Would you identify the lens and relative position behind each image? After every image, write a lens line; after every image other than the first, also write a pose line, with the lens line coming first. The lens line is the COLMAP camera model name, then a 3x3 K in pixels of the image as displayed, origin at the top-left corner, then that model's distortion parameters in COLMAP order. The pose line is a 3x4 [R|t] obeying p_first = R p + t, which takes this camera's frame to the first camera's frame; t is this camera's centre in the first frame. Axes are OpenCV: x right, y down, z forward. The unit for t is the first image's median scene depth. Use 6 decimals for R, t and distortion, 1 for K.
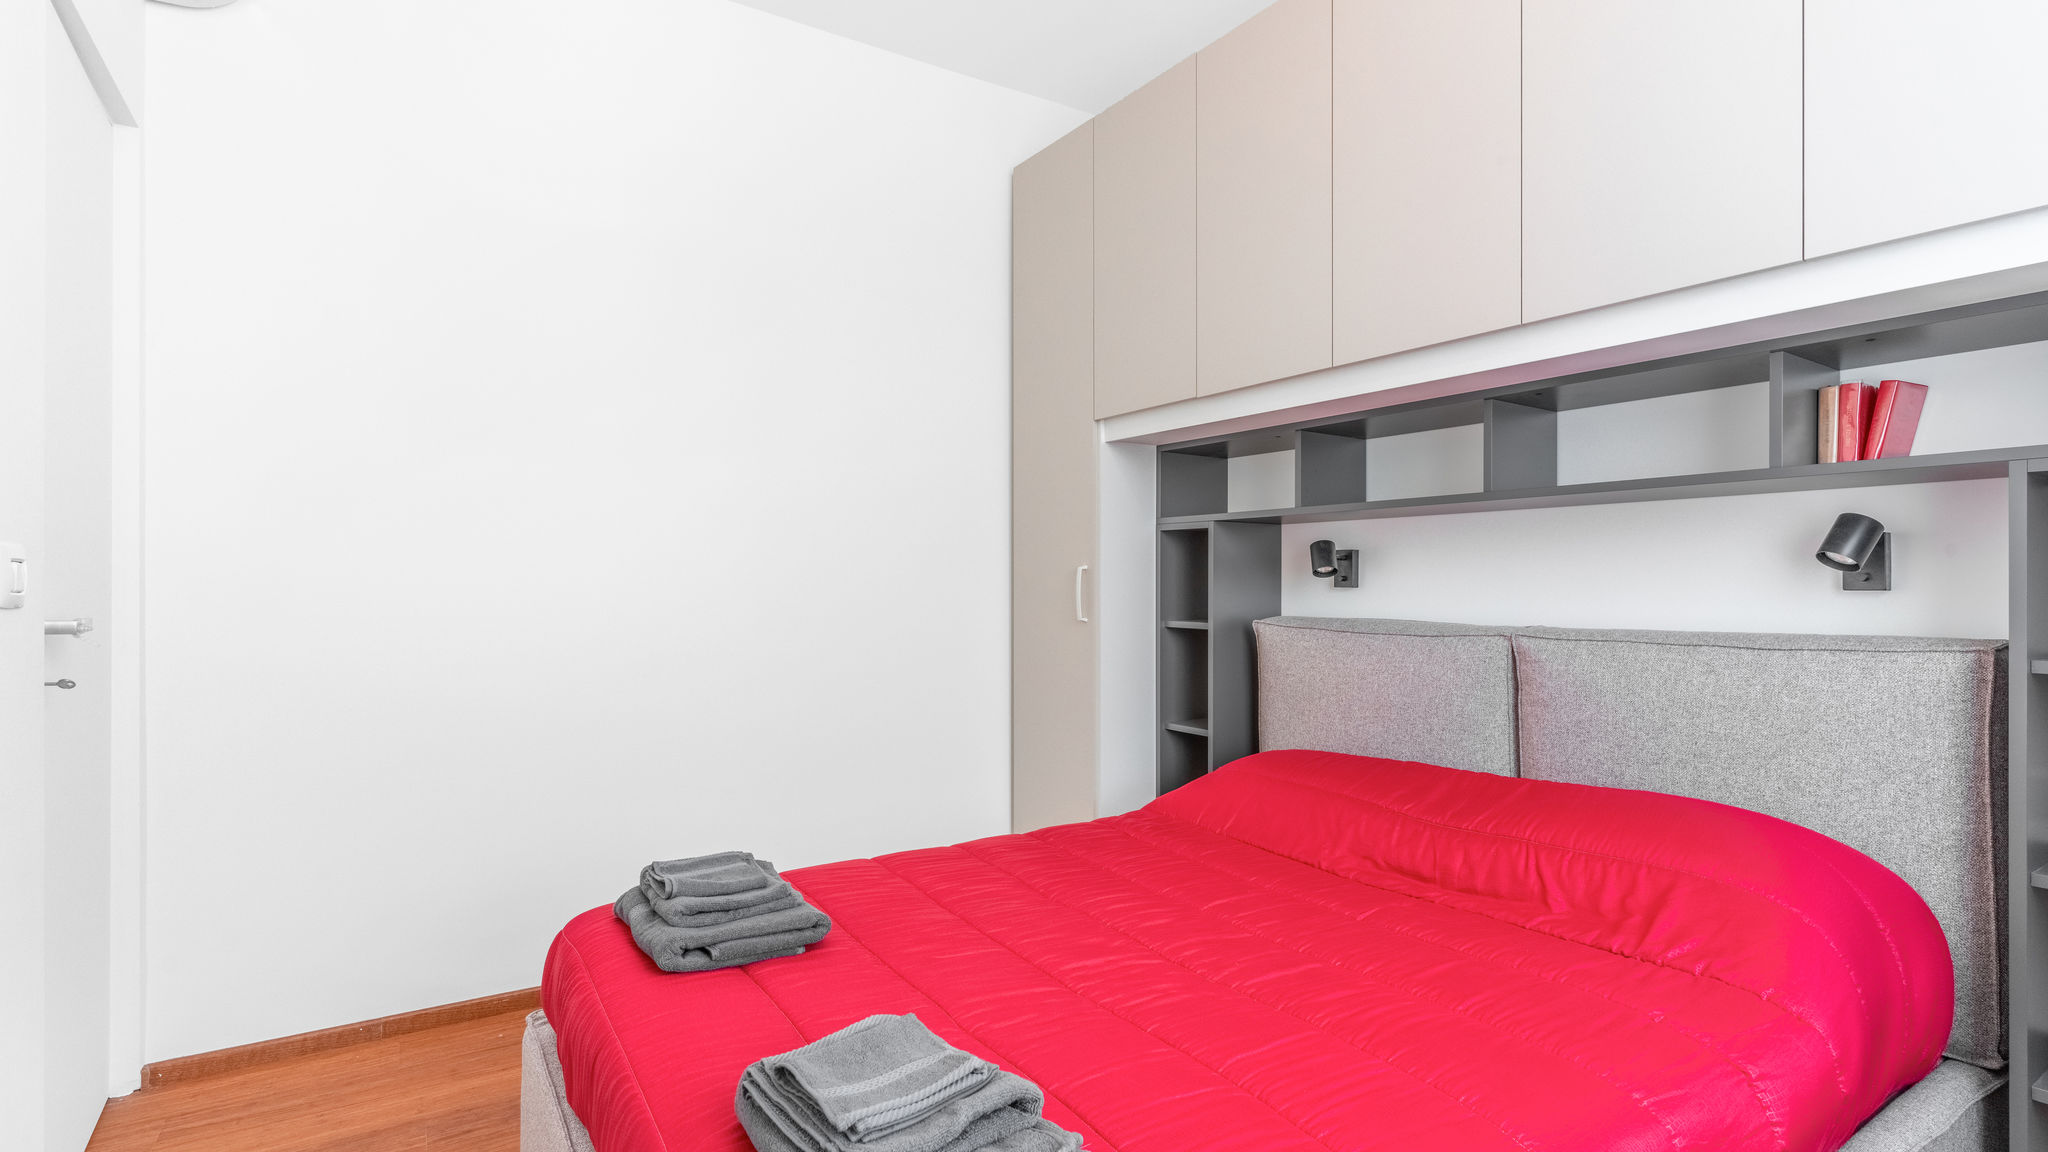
lens RADIAL K [[970.7, 0, 1020.5], [0, 970.7, 582.4], [0, 0, 1]] dist [0.002737, -0.000378]
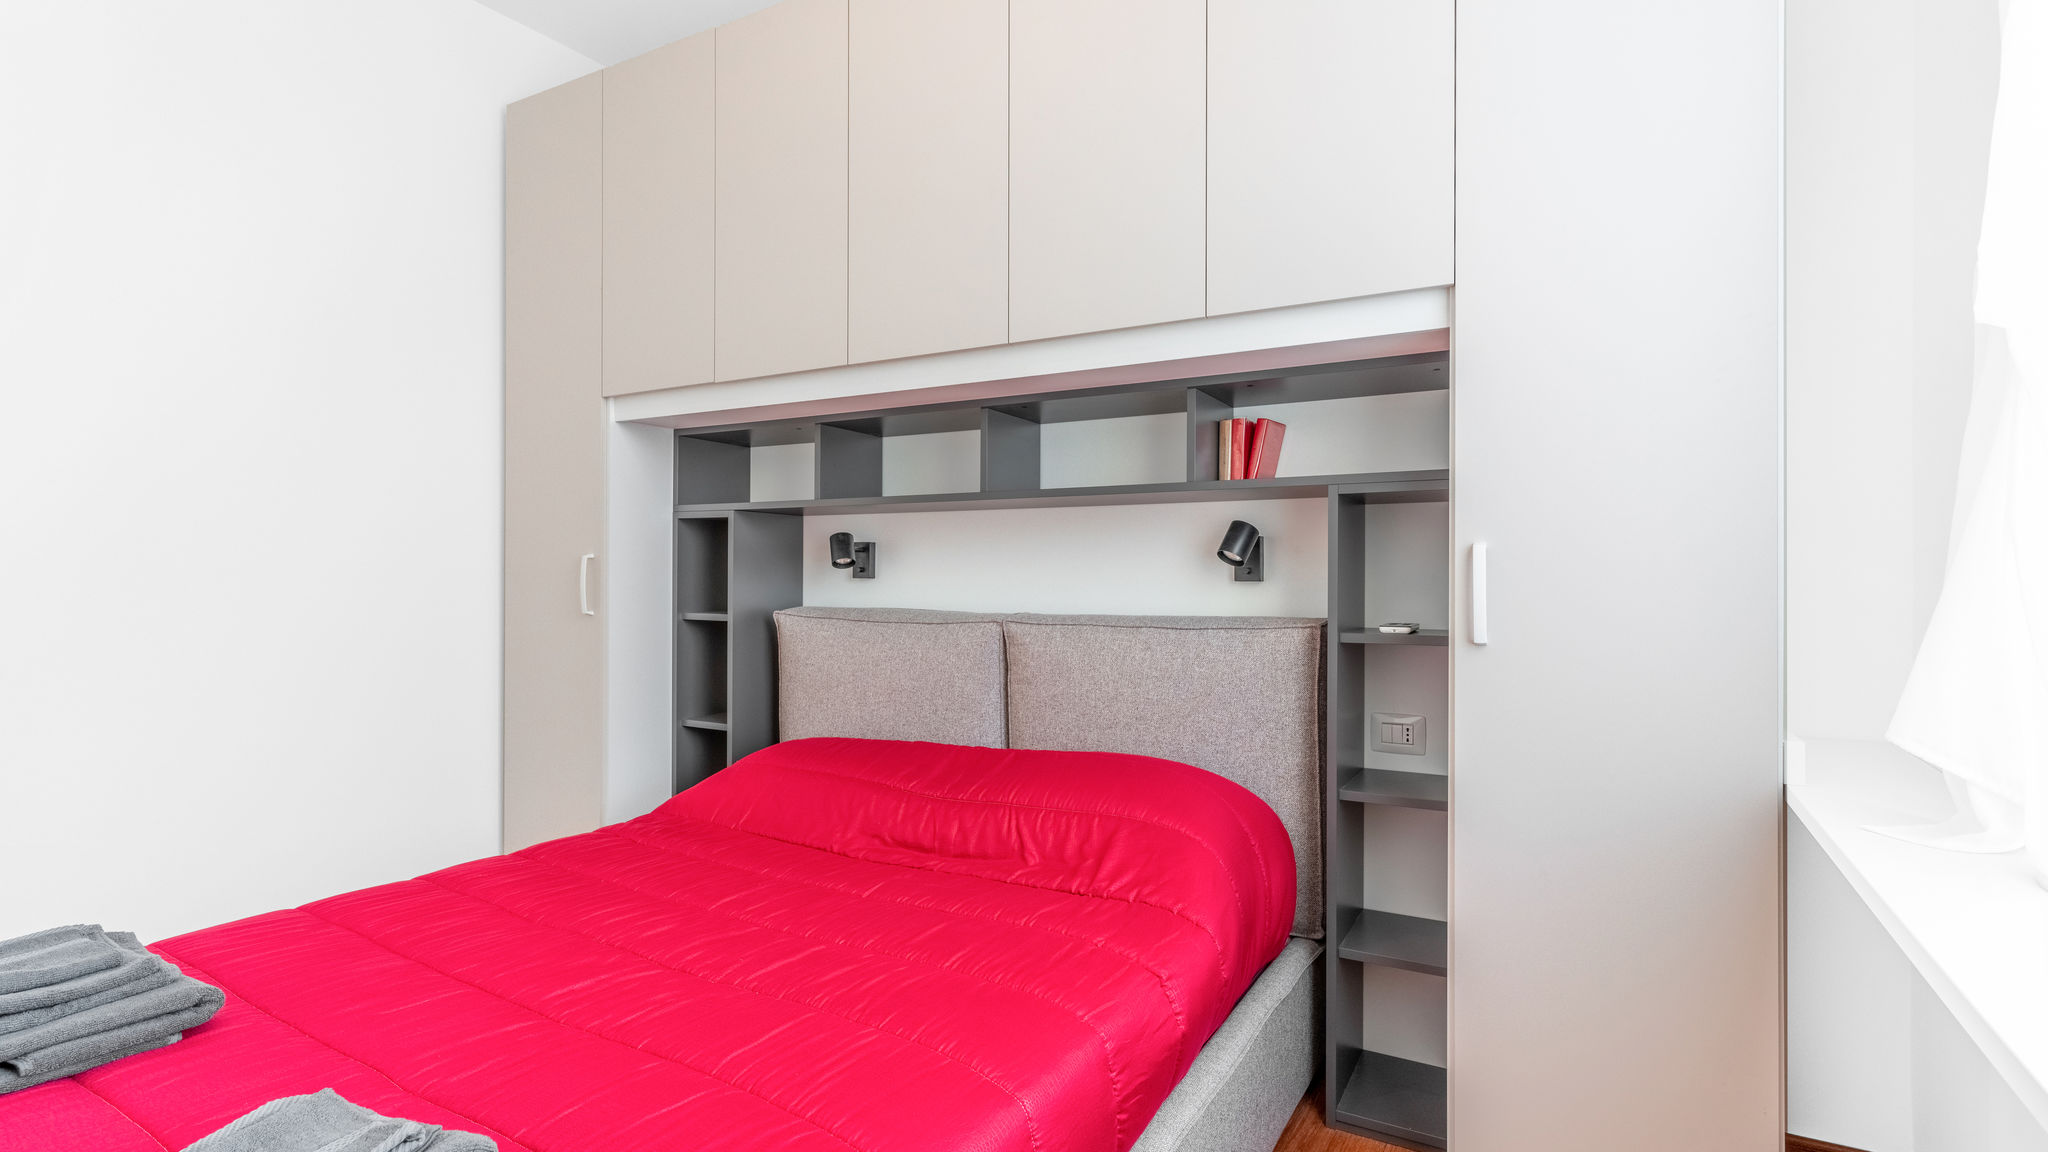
lens RADIAL K [[971.1, 0, 1016.8], [0, 971.1, 573.1], [0, 0, 1]] dist [-0.000416, -0.000493]
pose [[0.894033, 0.004254, 0.447981, 0.024050], [-0.004162, 0.999991, -0.001190, 0.000250], [-0.447982, -0.000800, 0.894042, -0.005233]]
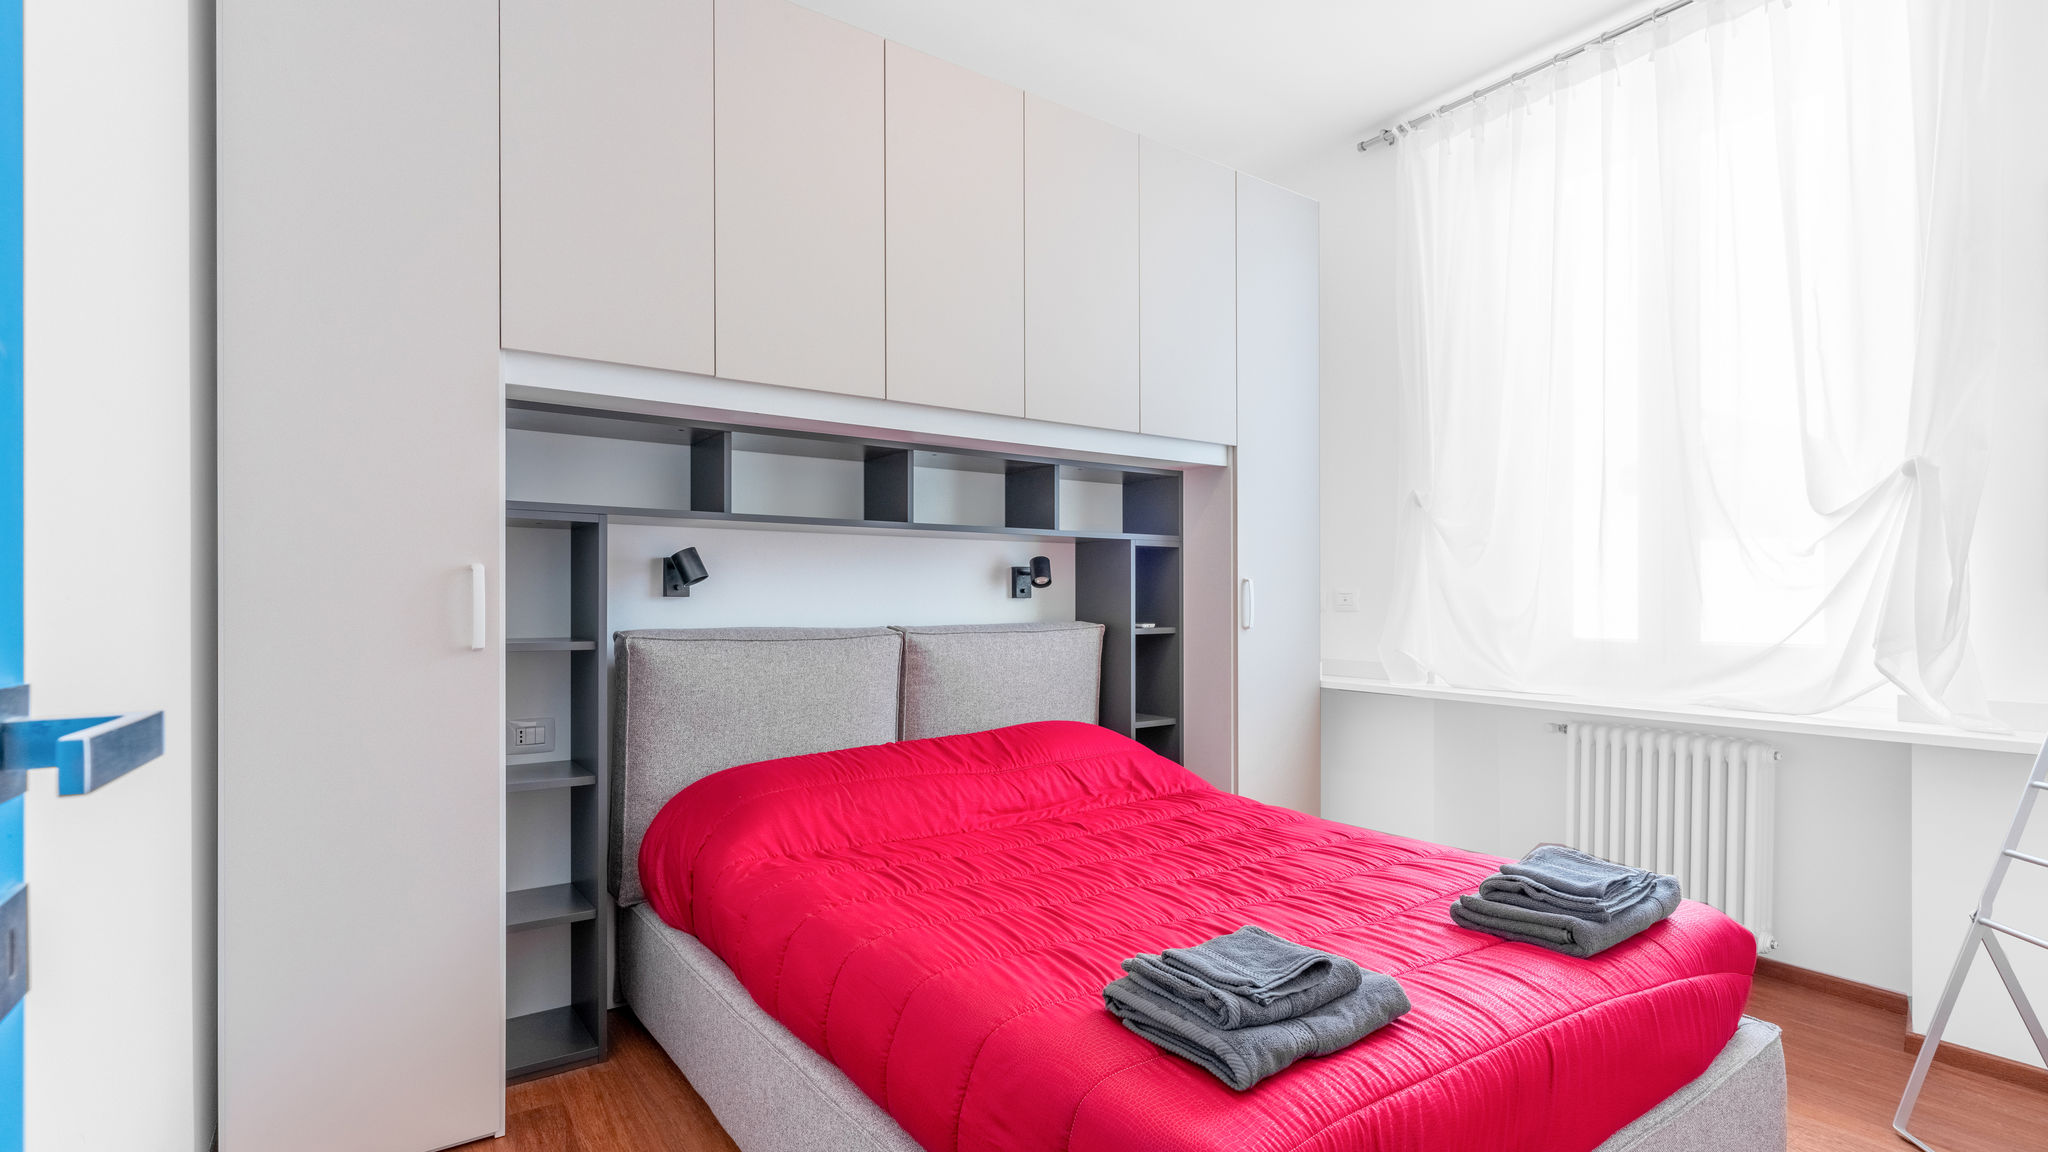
lens RADIAL K [[982.9, 0, 1020.8], [0, 982.9, 597.1], [0, 0, 1]] dist [0.001986, -0.000348]
pose [[-0.020332, -0.002144, 0.999791, -0.975308], [-0.004421, 0.999988, 0.002055, 0.002530], [-0.999784, -0.004379, -0.020342, 1.037269]]
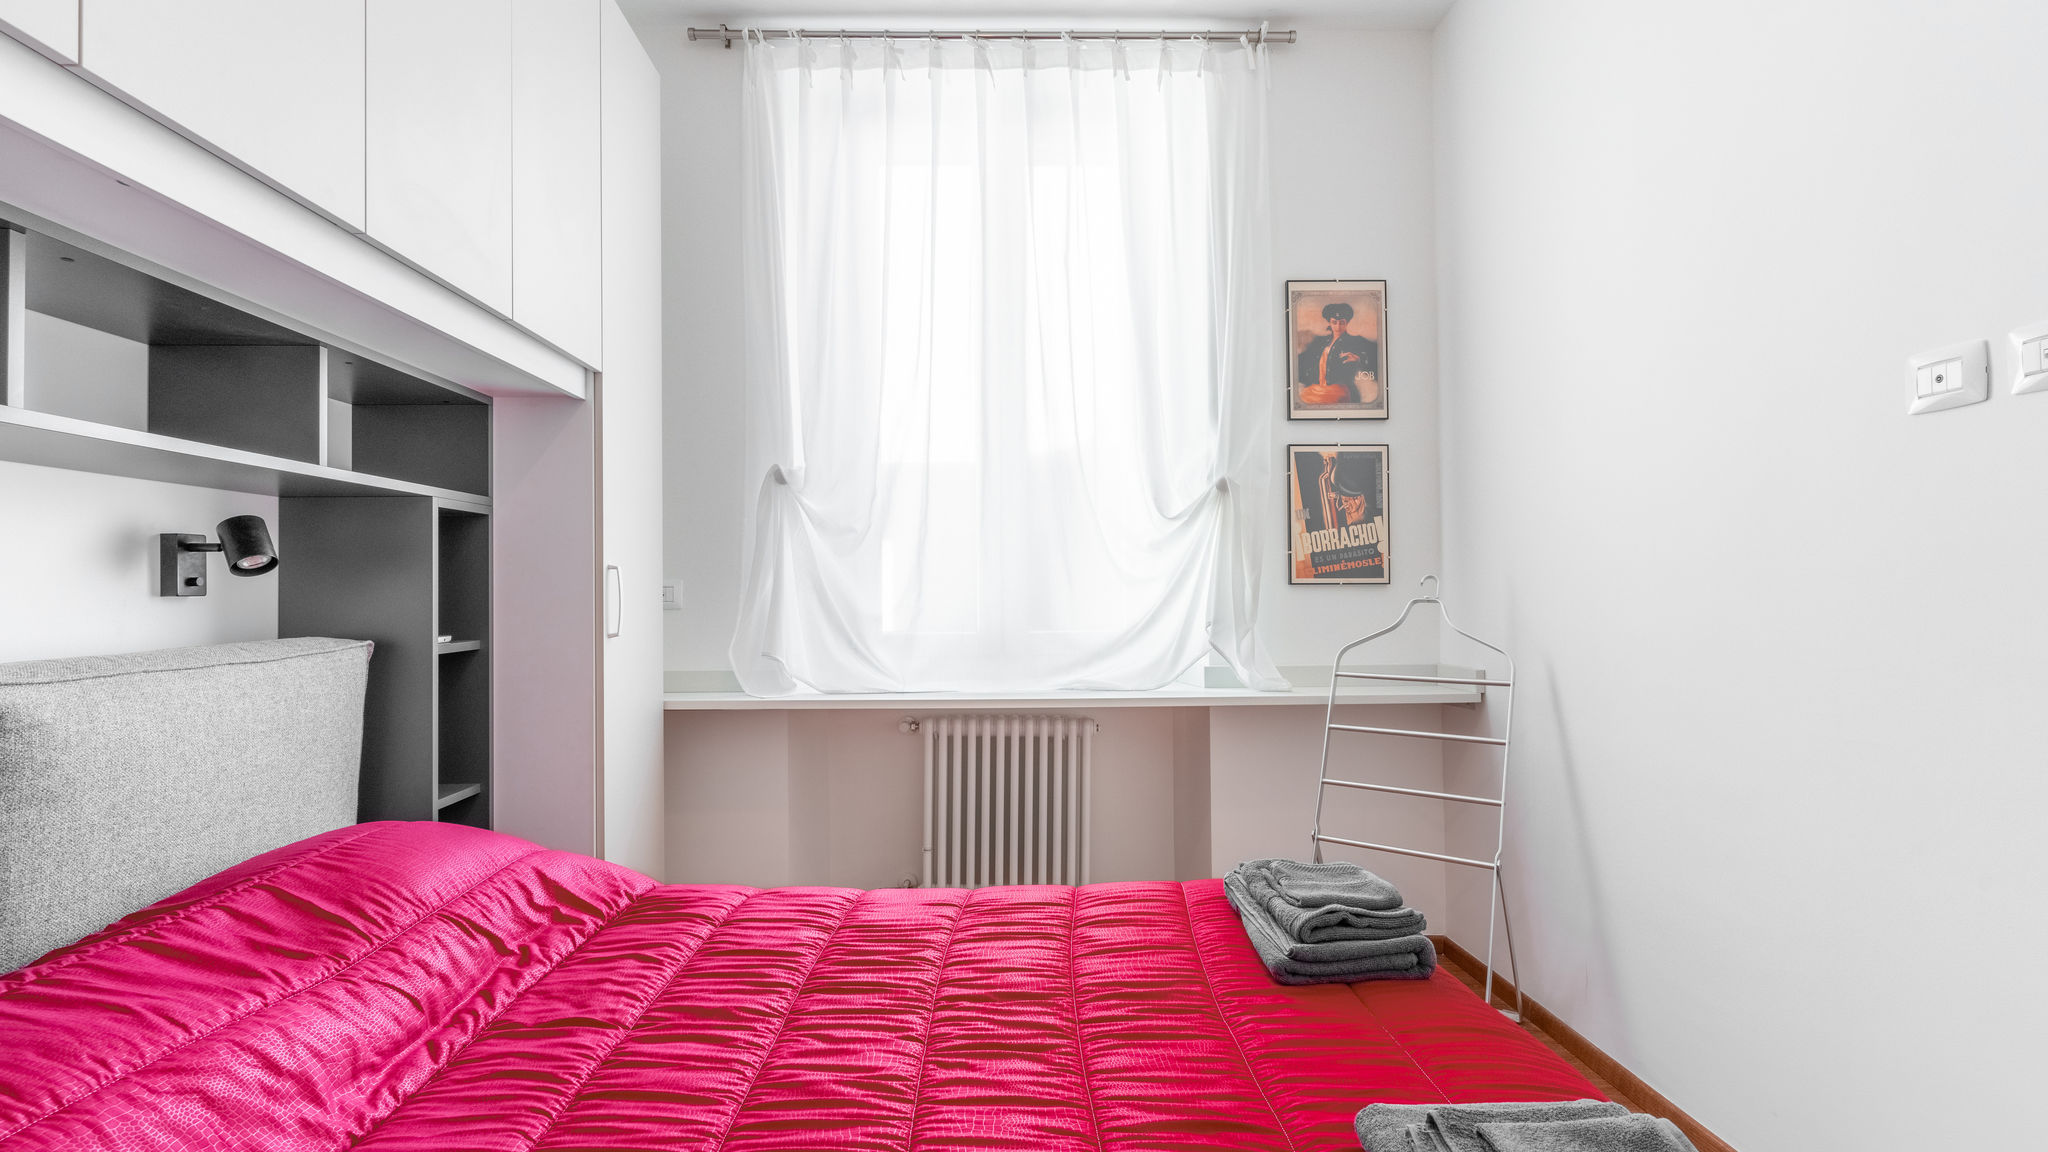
lens RADIAL K [[971.1, 0, 1016.8], [0, 971.1, 573.1], [0, 0, 1]] dist [-0.000416, -0.000493]
pose [[-0.849242, 0.010769, 0.527895, -0.287383], [0.001196, 0.999829, -0.018473, 0.004508], [-0.528003, -0.015057, -0.849109, 1.362291]]
